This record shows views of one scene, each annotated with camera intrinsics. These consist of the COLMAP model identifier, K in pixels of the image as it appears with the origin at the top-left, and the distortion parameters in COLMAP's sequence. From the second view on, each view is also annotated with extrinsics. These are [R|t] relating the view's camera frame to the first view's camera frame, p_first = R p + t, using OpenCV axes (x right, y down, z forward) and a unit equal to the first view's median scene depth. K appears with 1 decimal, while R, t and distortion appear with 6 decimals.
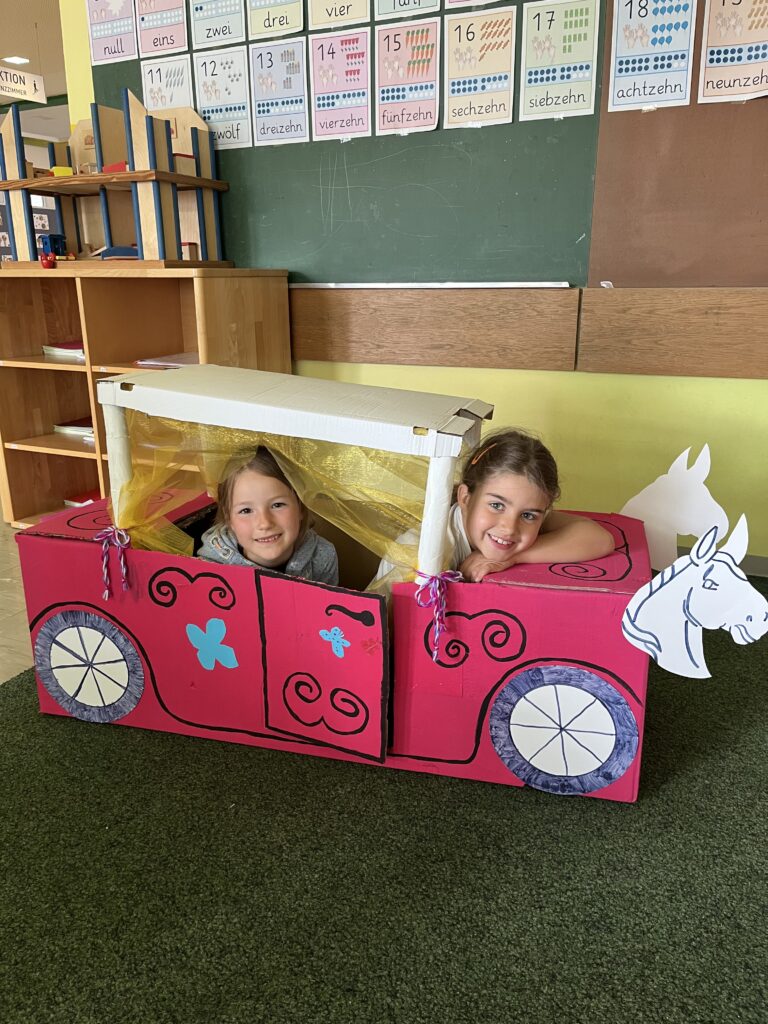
lens RADIAL K [[784.3, 0, 378.2], [0, 784.3, 503.4], [0, 0, 1]] dist [0.055354, -0.097013]
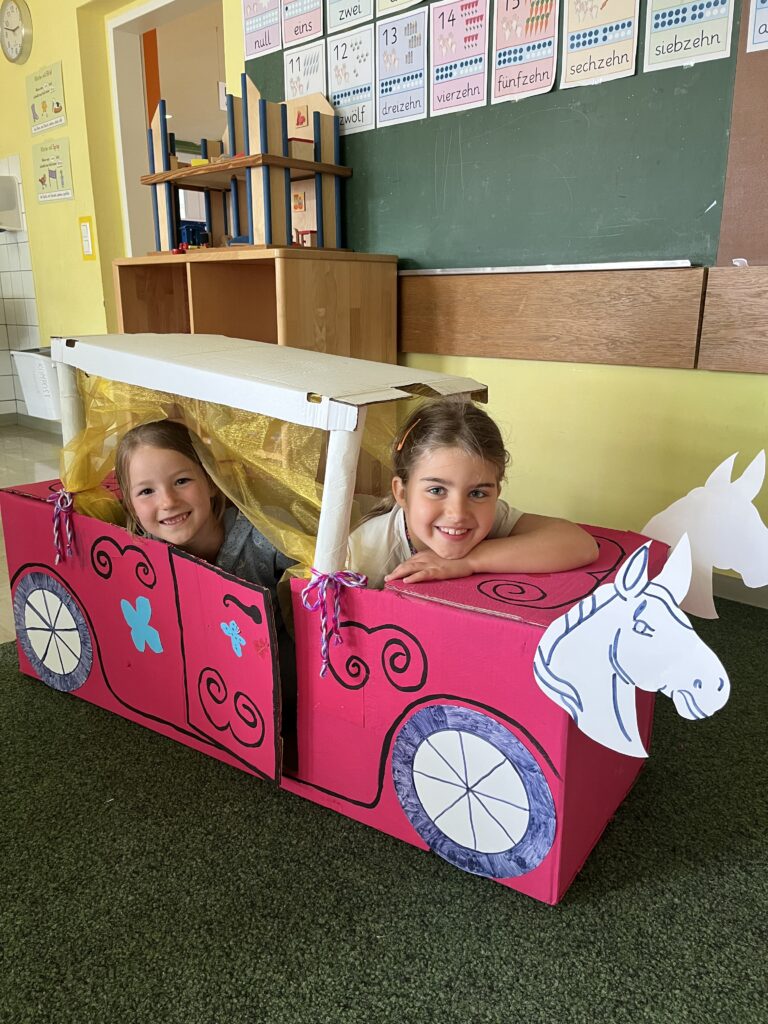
lens RADIAL K [[784.3, 0, 348.9], [0, 784.3, 503.4], [0, 0, 1]] dist [0.055354, -0.097013]
pose [[0.945559, 0.091439, -0.312342, 0.296957], [-0.096937, 0.995288, -0.002086, 0.013681], [0.310680, 0.032250, 0.949967, 0.180250]]
